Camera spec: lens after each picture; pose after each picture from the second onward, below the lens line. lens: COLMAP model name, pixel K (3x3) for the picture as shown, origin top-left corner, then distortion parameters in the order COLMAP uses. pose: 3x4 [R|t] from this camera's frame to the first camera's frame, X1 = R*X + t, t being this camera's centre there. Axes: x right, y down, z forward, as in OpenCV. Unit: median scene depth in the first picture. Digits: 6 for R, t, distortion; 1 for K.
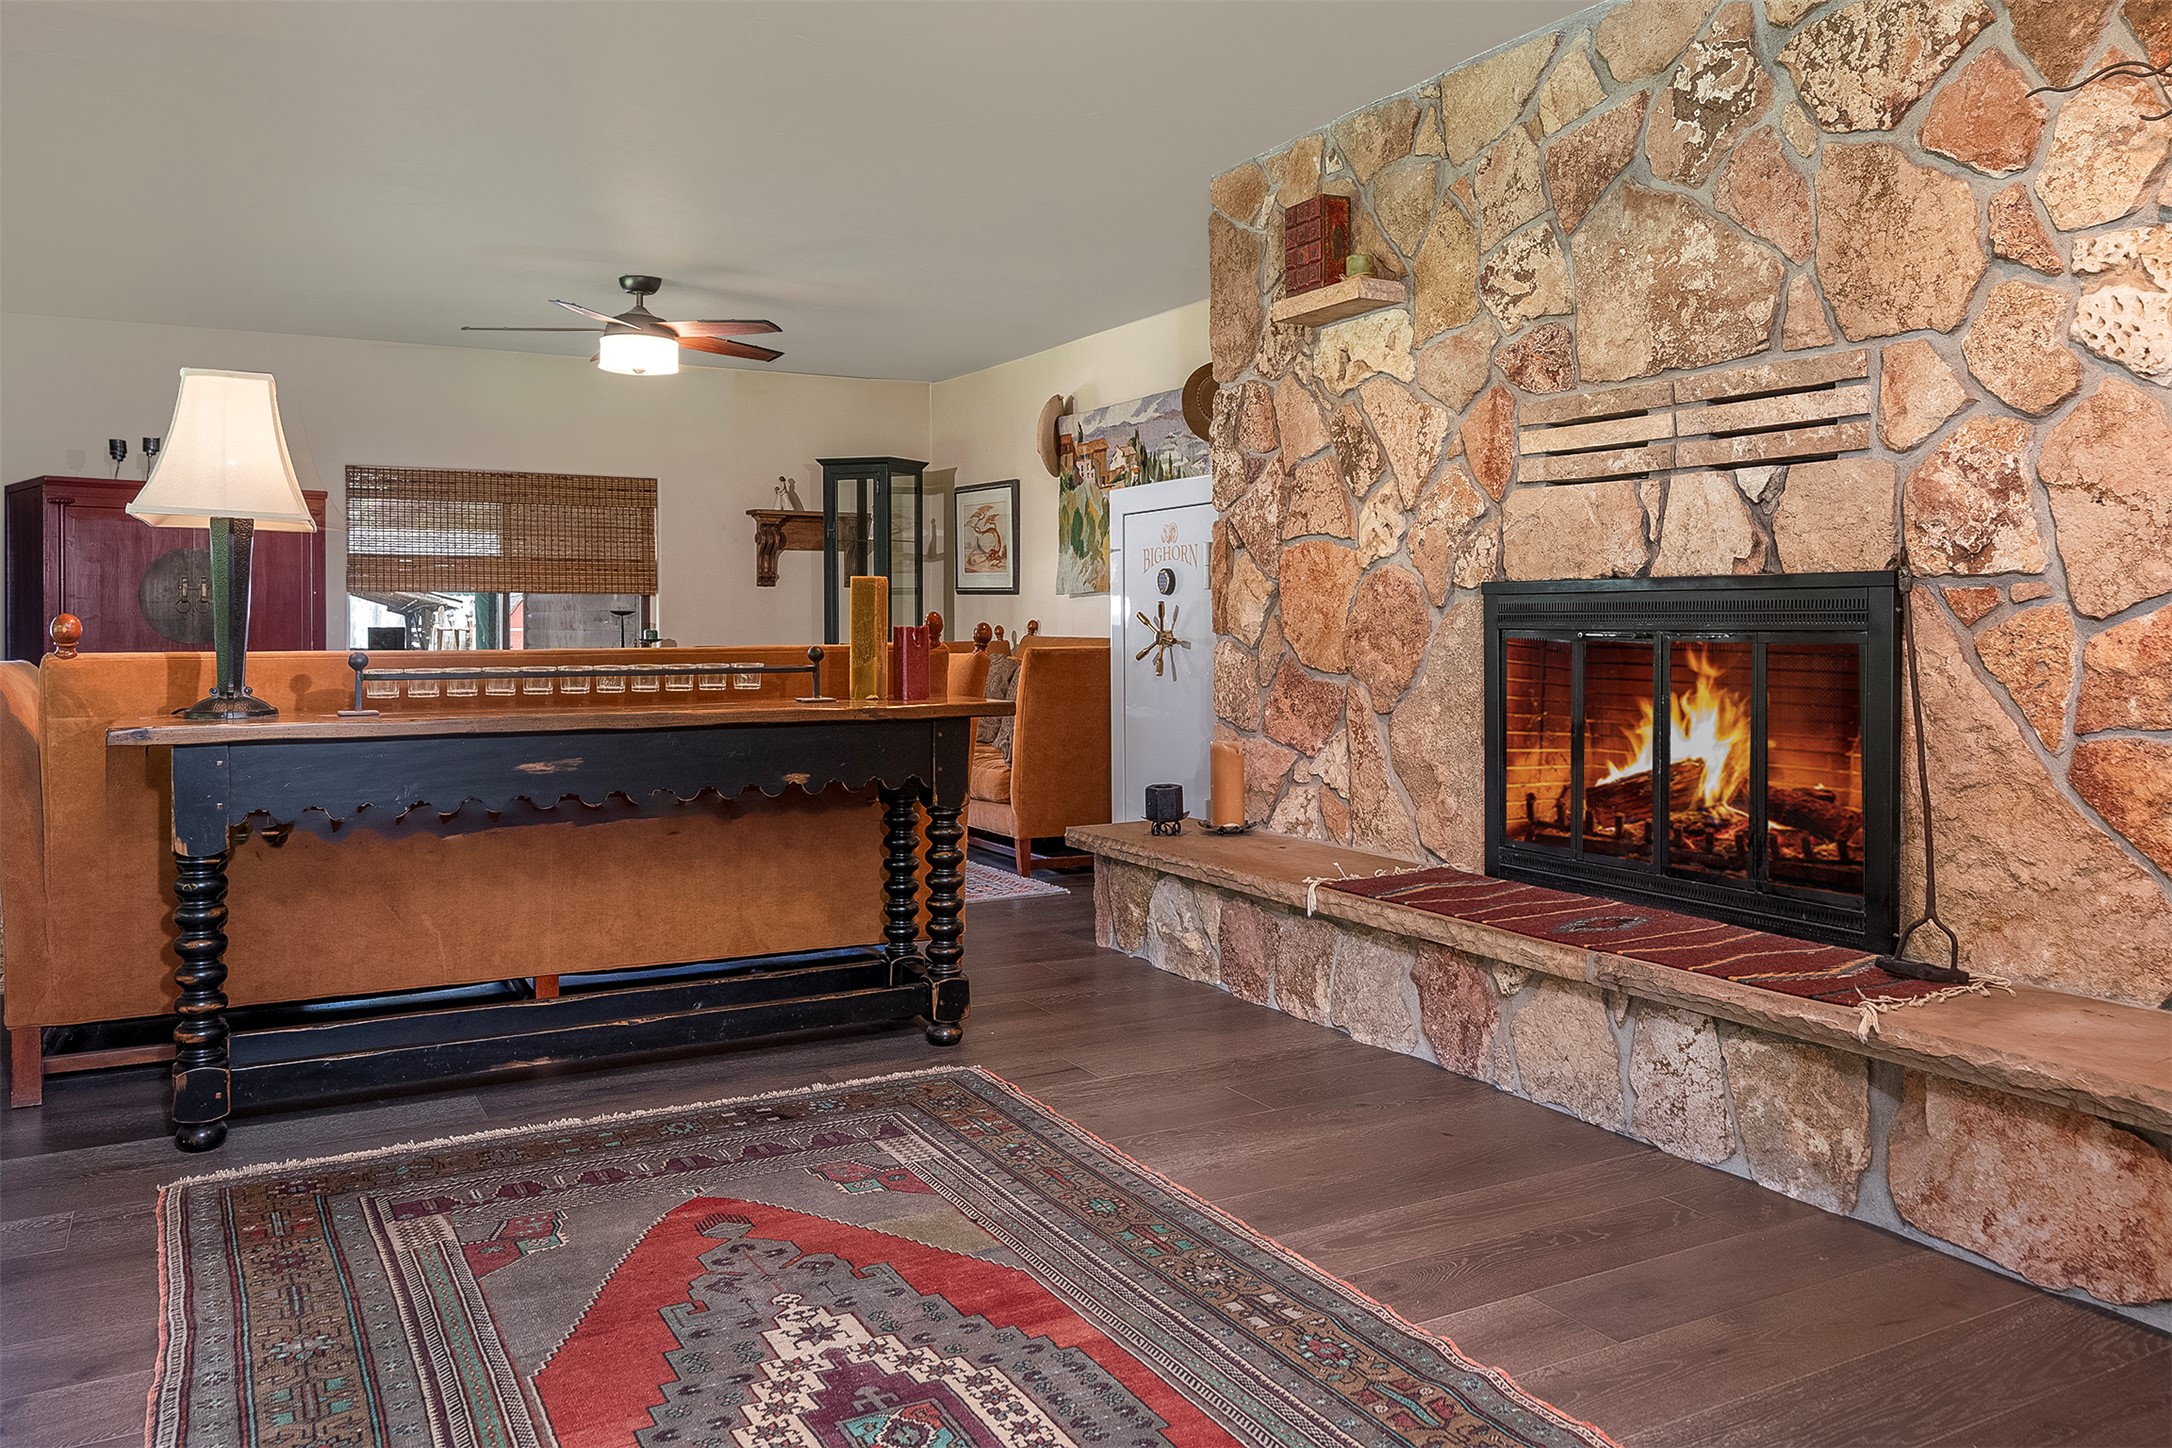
lens RADIAL K [[1637.1, 0, 1113.5], [0, 1637.1, 616.9], [0, 0, 1]] dist [0.014658, 0.003089]
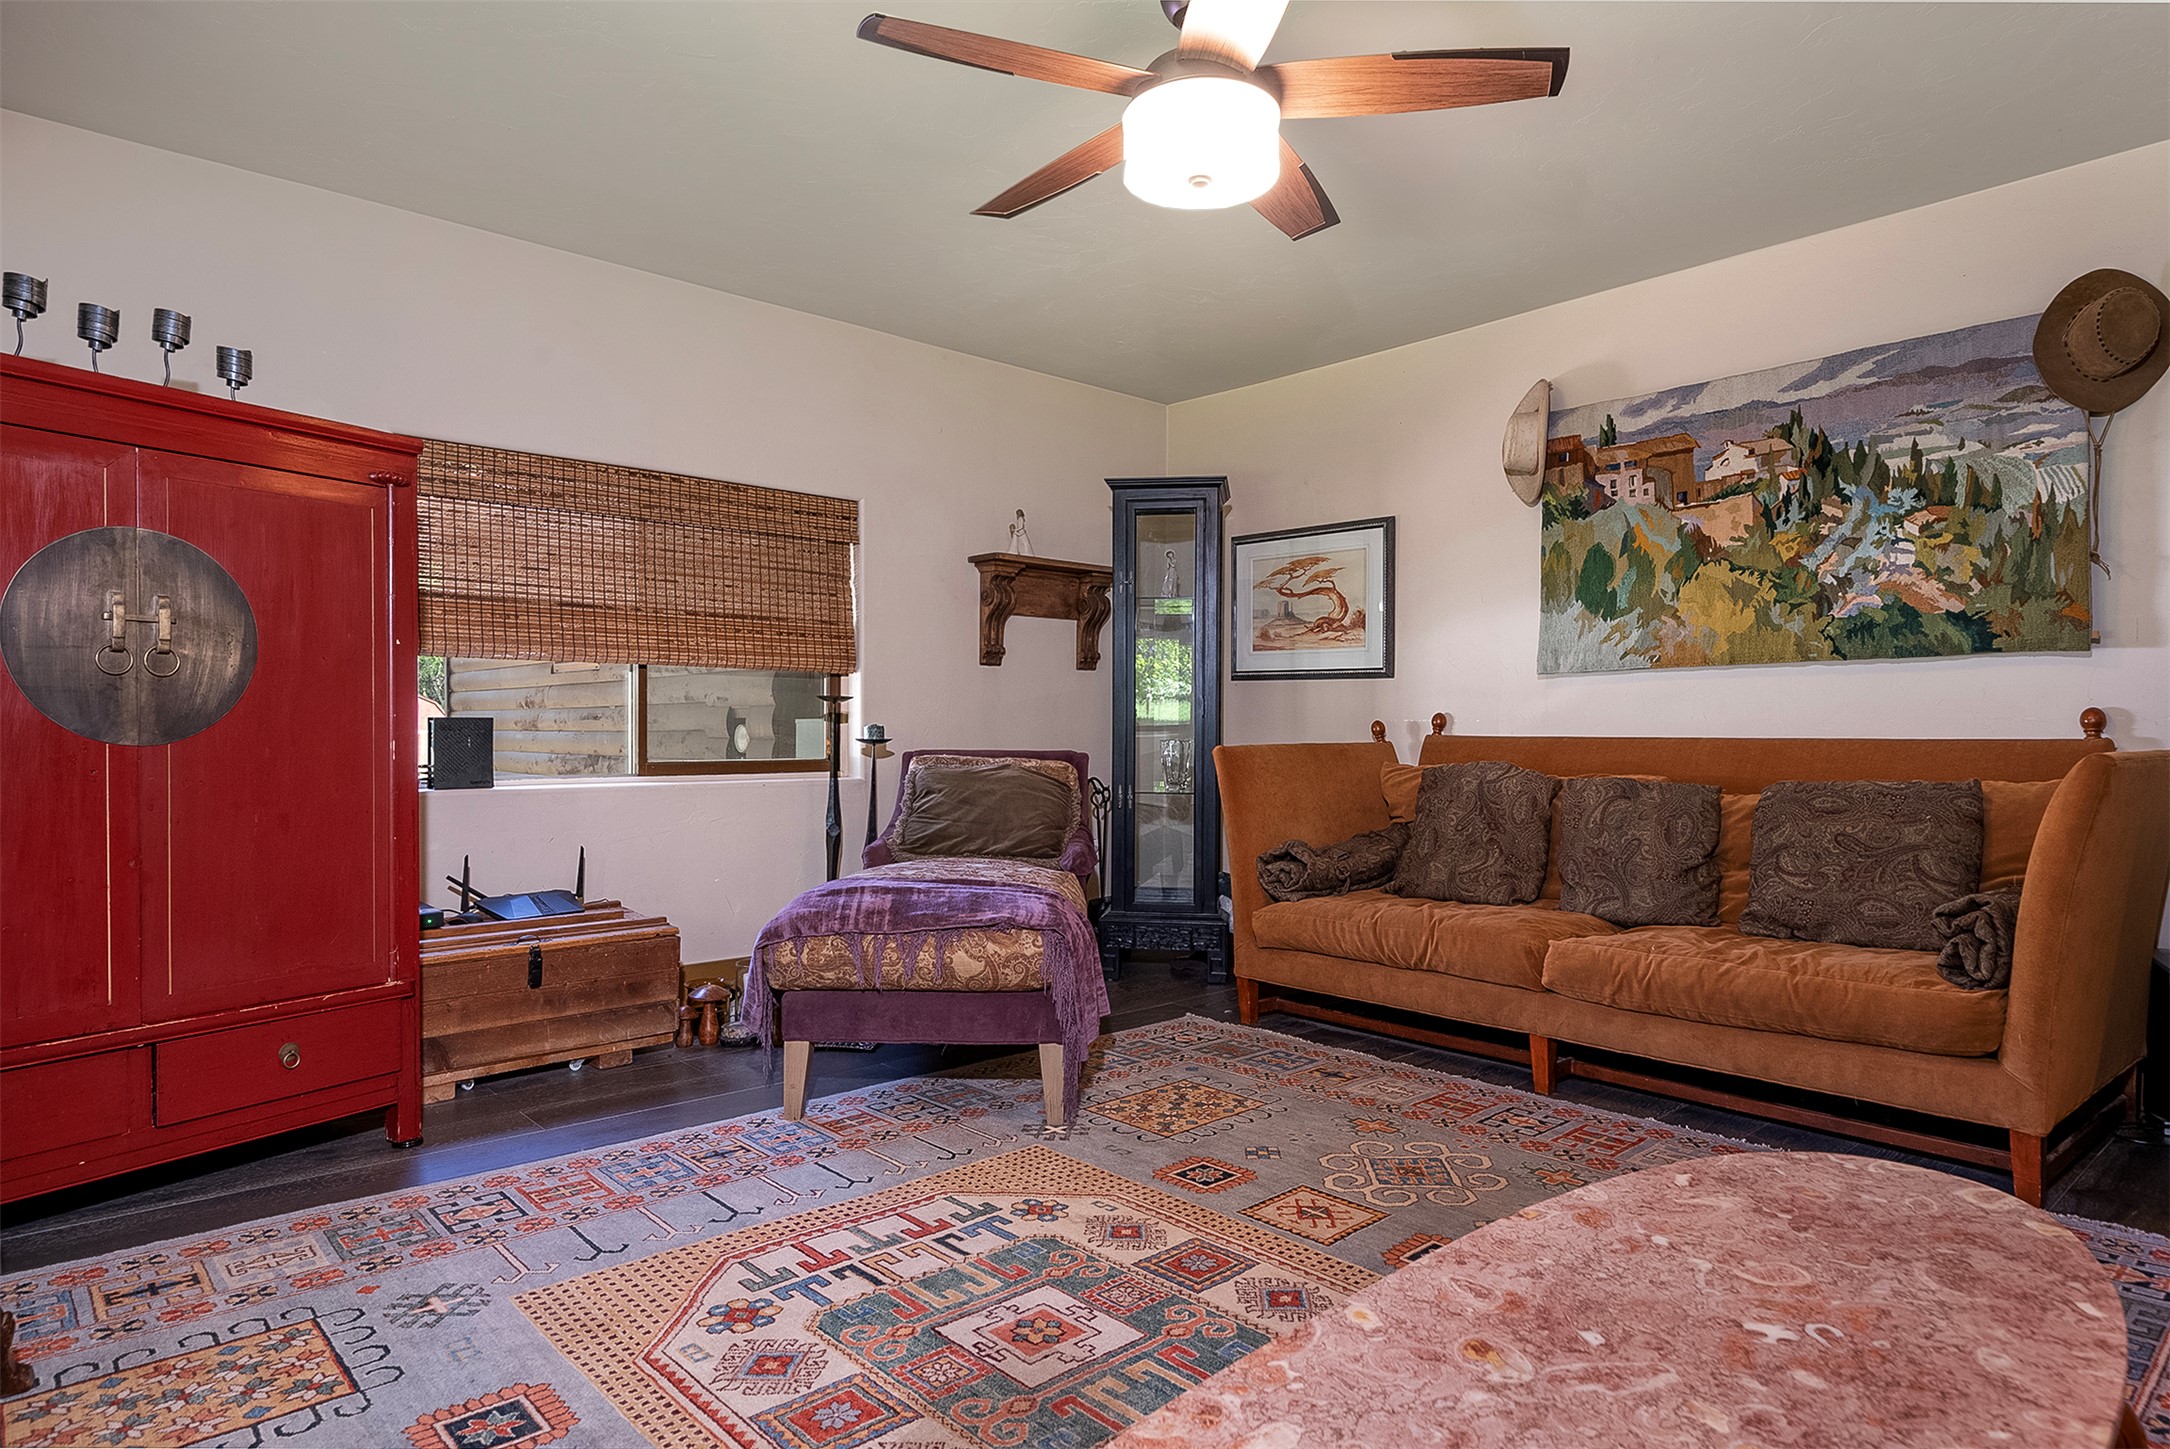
lens RADIAL K [[1222.8, 0, 1068.9], [0, 1222.8, 738.5], [0, 0, 1]] dist [0.003924, -0.000564]
pose [[0.976926, 0.001265, 0.213572, -0.352023], [-0.003610, 0.999937, 0.010588, 0.009016], [-0.213546, -0.011115, 0.976870, 0.571761]]
